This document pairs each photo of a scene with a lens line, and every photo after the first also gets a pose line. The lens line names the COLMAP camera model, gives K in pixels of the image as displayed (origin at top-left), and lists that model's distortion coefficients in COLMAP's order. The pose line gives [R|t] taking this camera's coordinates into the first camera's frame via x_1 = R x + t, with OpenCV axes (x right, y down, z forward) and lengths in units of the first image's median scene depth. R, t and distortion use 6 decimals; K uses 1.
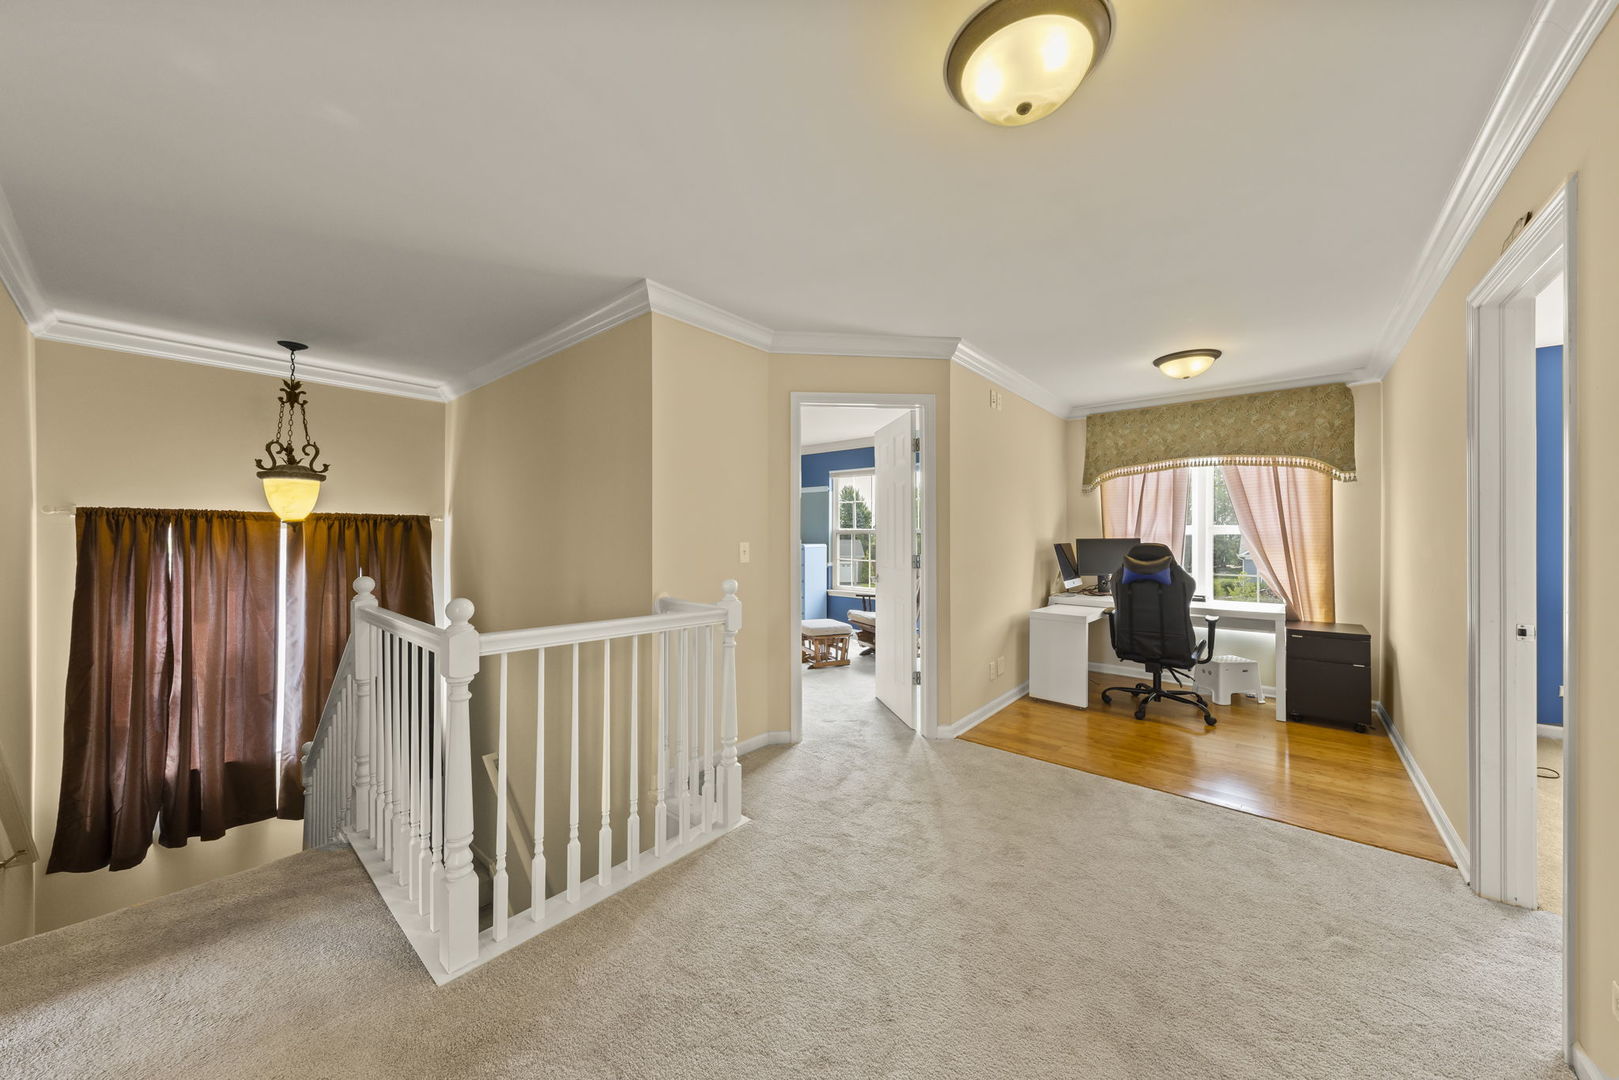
lens RADIAL K [[555.7, 0, 808.1], [0, 555.7, 535.3], [0, 0, 1]] dist [0.004956, -0.001067]
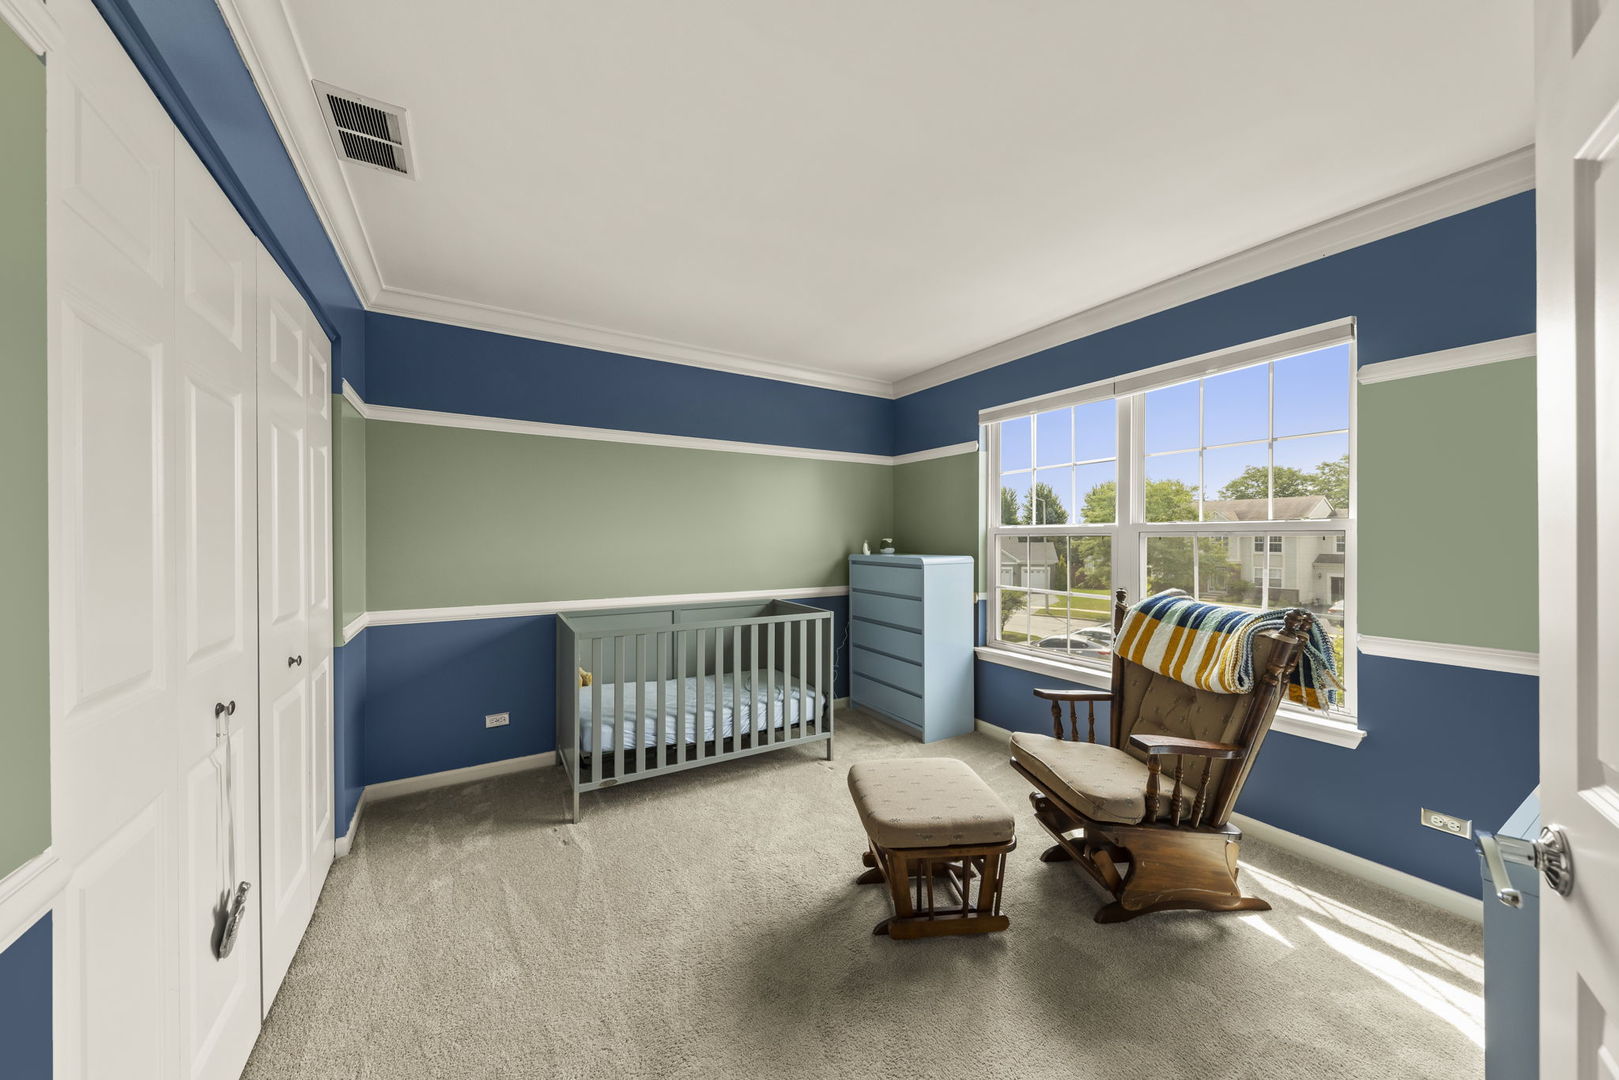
lens RADIAL K [[555.7, 0, 808.6], [0, 555.7, 537.7], [0, 0, 1]] dist [0.004956, -0.001067]
pose [[0.948498, 0.000021, -0.316784, 0.050743], [0.000693, 0.999997, 0.002140, -0.002383], [0.316784, -0.002249, 0.948495, 0.476675]]
